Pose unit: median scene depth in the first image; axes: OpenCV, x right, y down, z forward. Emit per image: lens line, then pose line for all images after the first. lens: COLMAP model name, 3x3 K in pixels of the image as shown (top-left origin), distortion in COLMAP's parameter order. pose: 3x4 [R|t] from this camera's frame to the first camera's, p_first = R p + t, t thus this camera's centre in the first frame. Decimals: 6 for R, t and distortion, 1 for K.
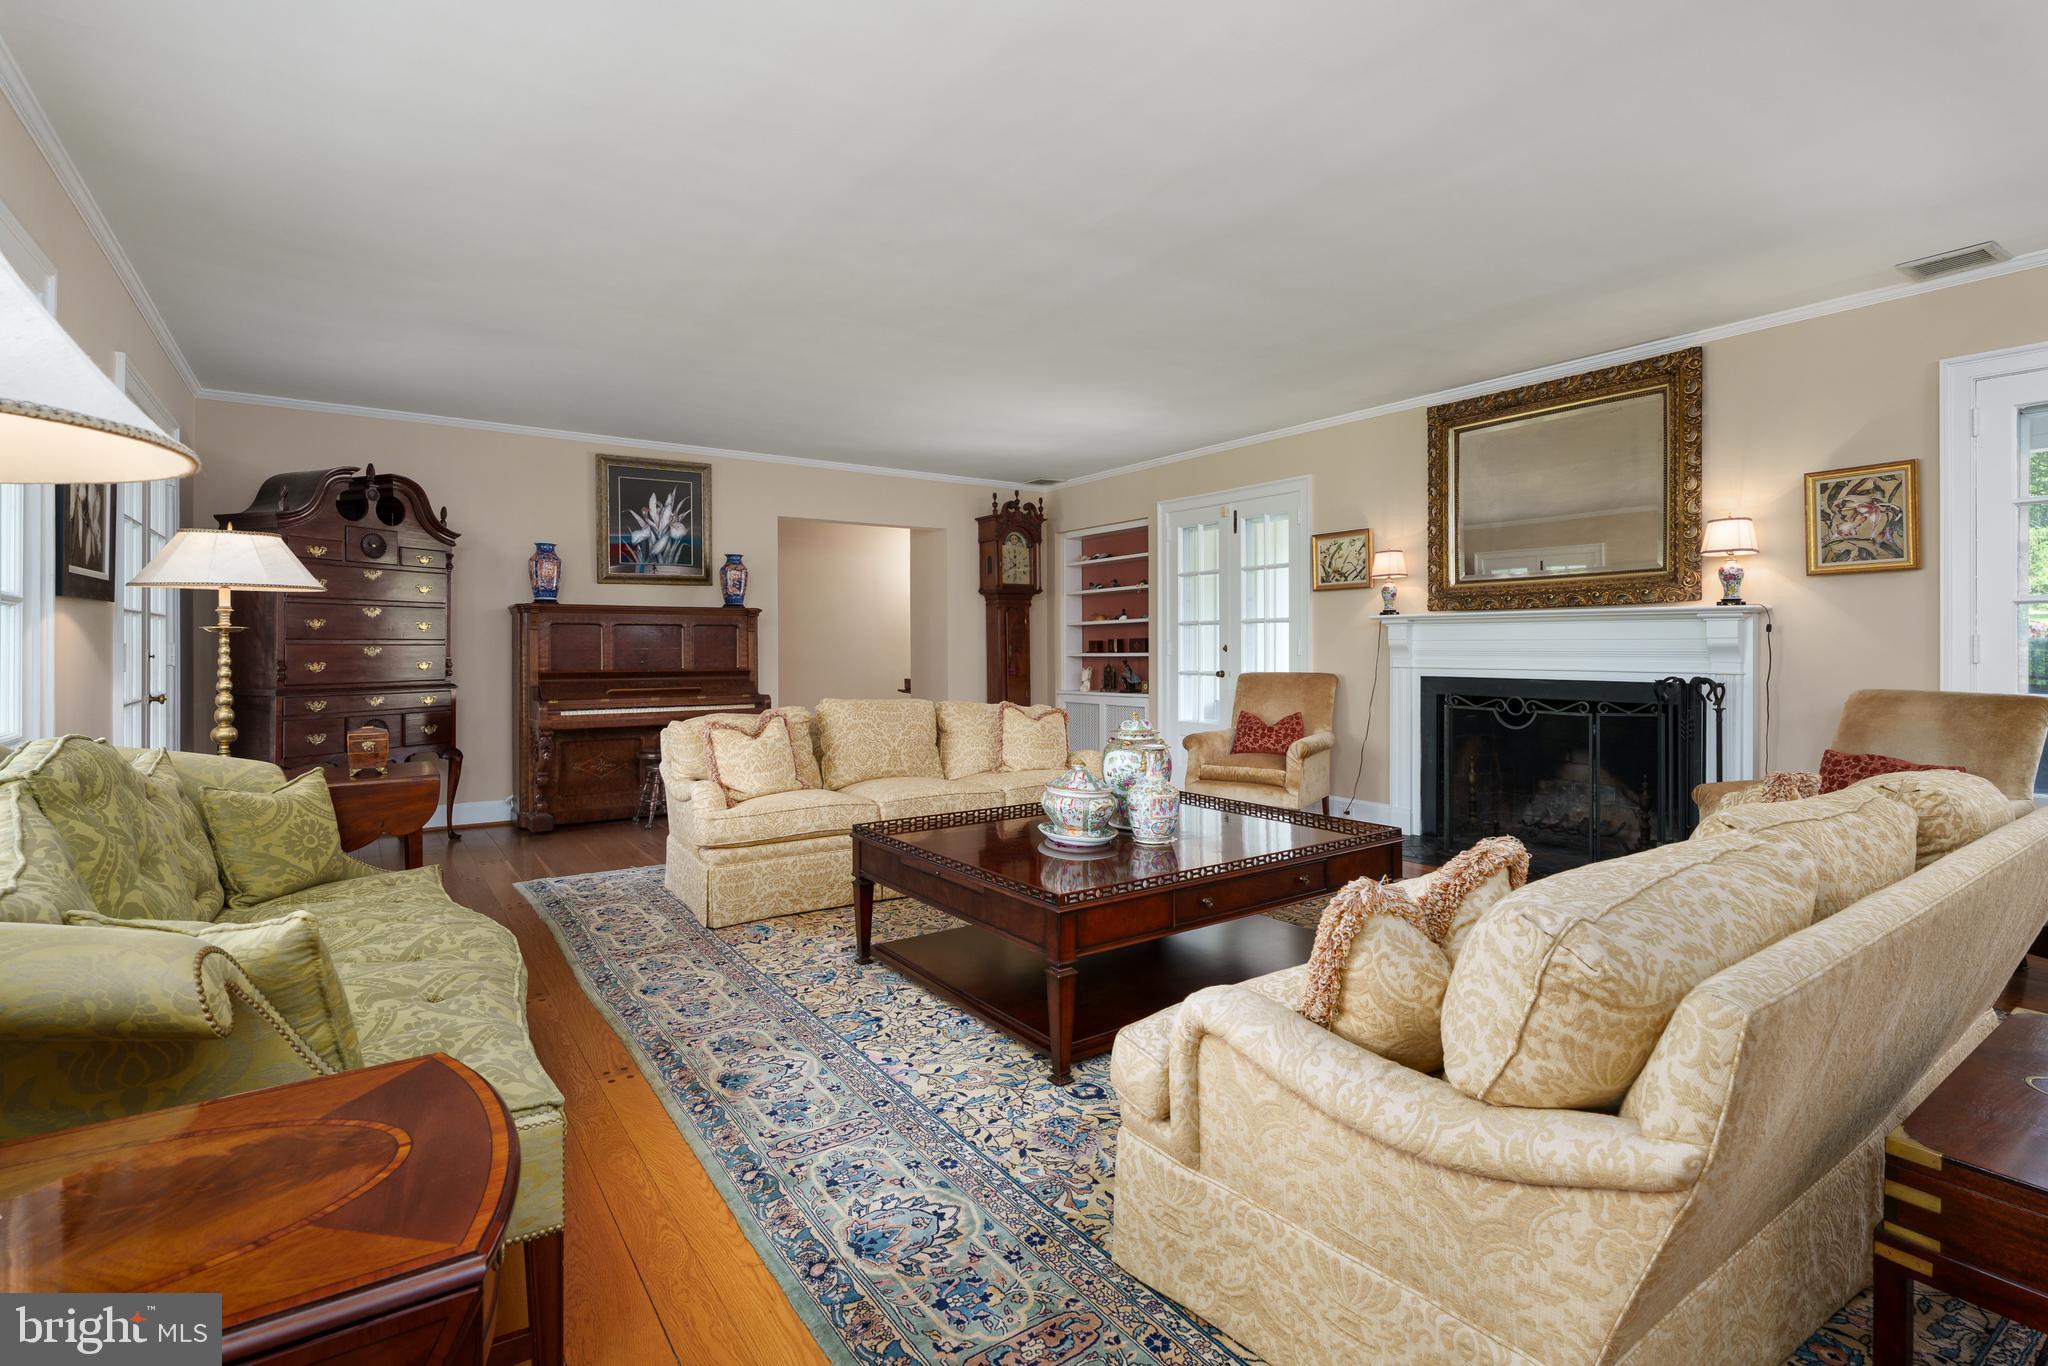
lens RADIAL K [[966.7, 0, 1030.2], [0, 966.7, 667.1], [0, 0, 1]] dist [-0.003330, -0.000131]
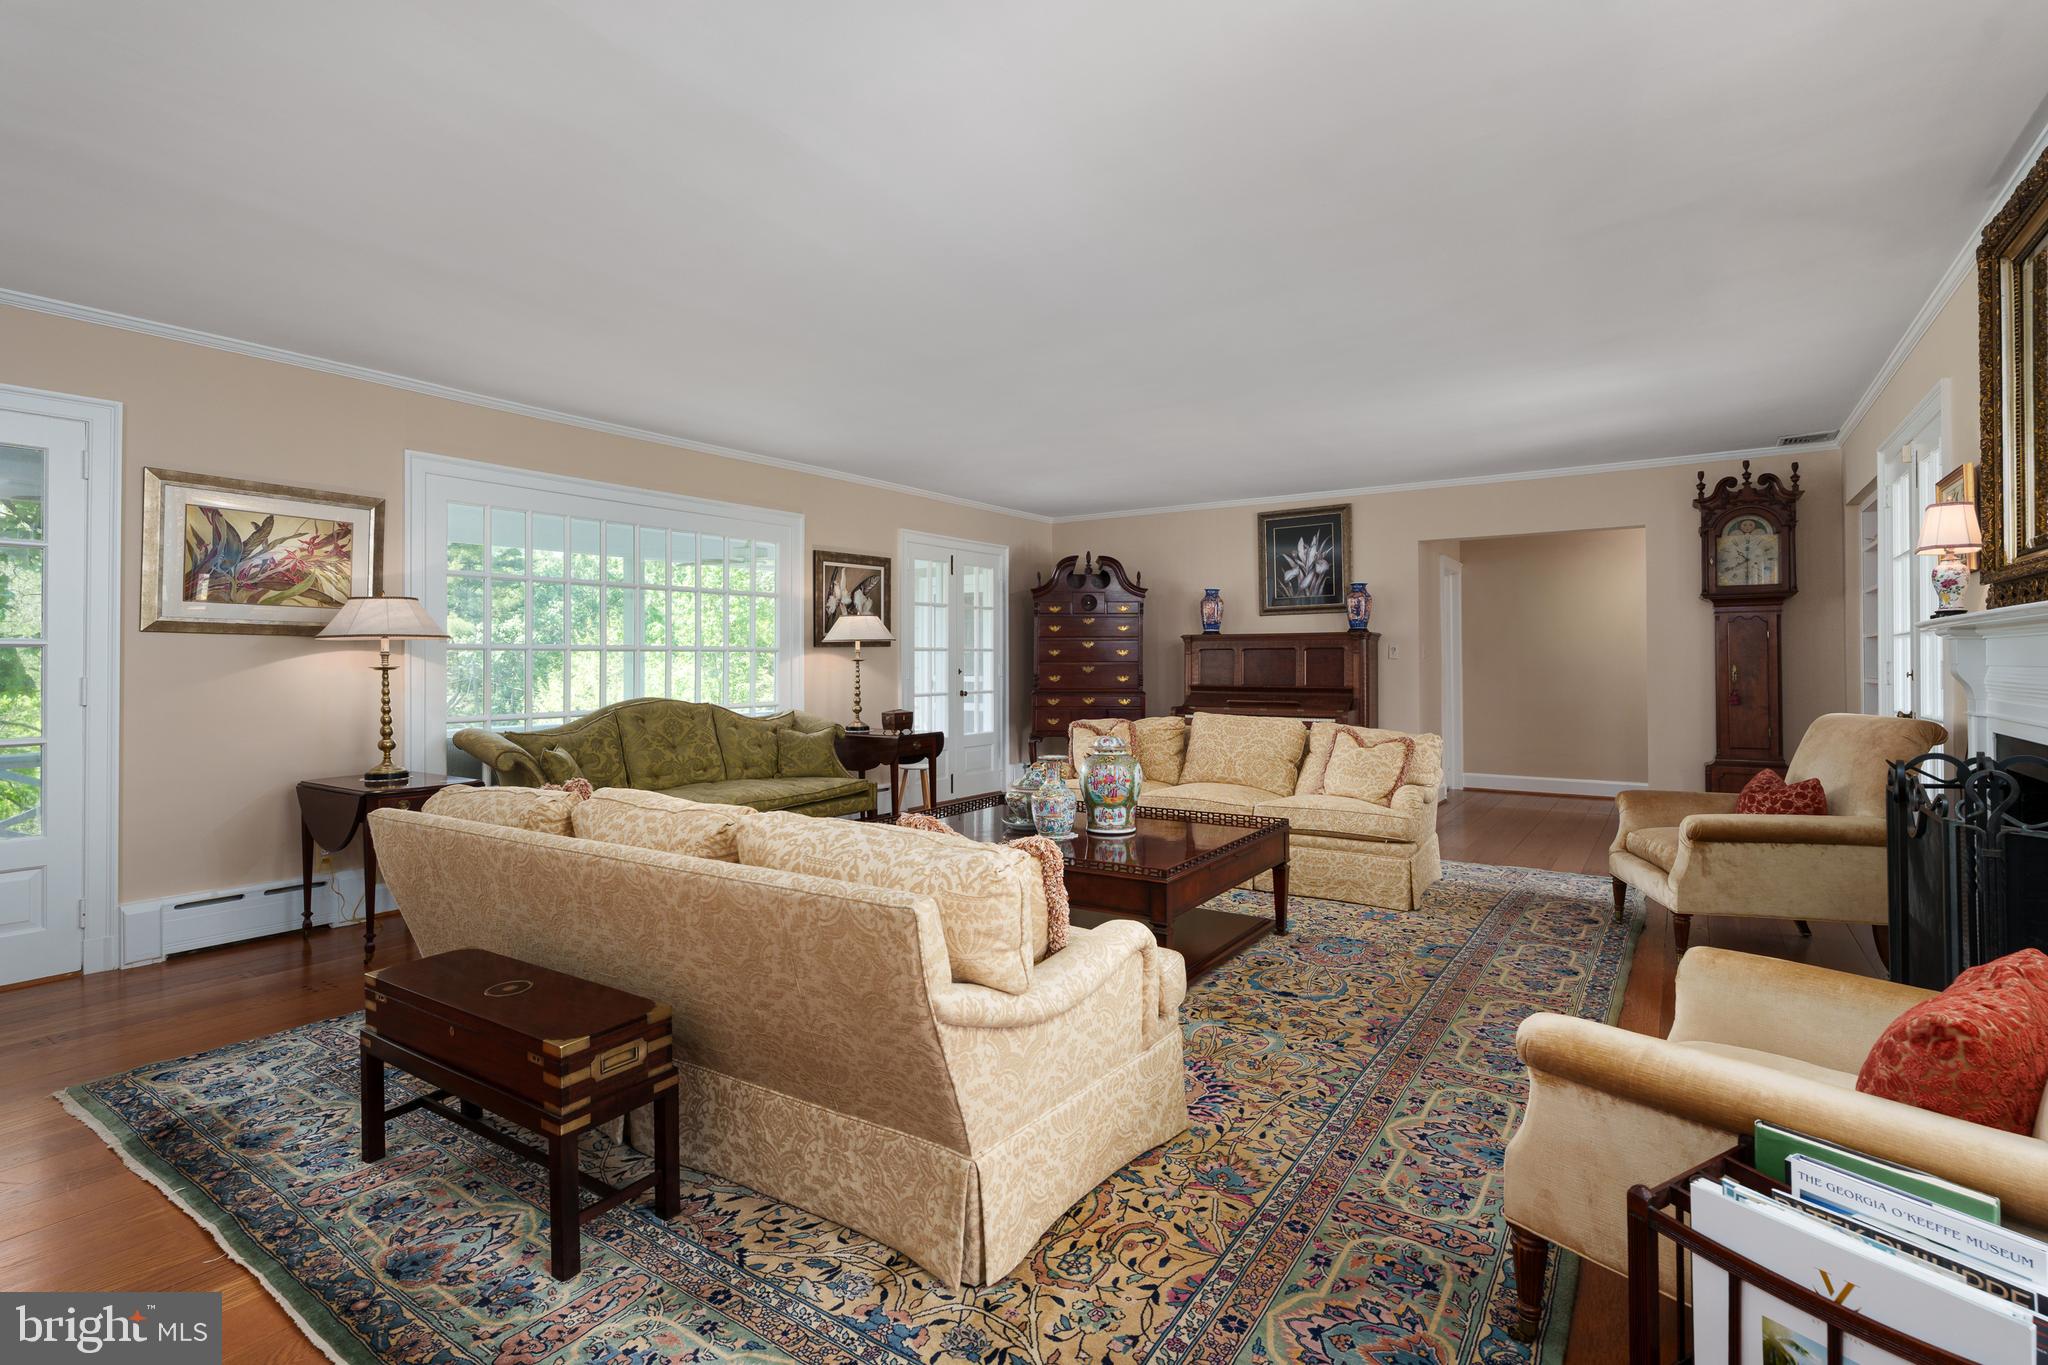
lens RADIAL K [[966.7, 0, 1032.9], [0, 966.7, 665.8], [0, 0, 1]] dist [-0.003330, -0.000131]
pose [[0.365147, 0.005321, -0.930935, 0.595613], [-0.020302, 0.999791, -0.002249, -0.012860], [0.930728, 0.019721, 0.365179, 0.263054]]
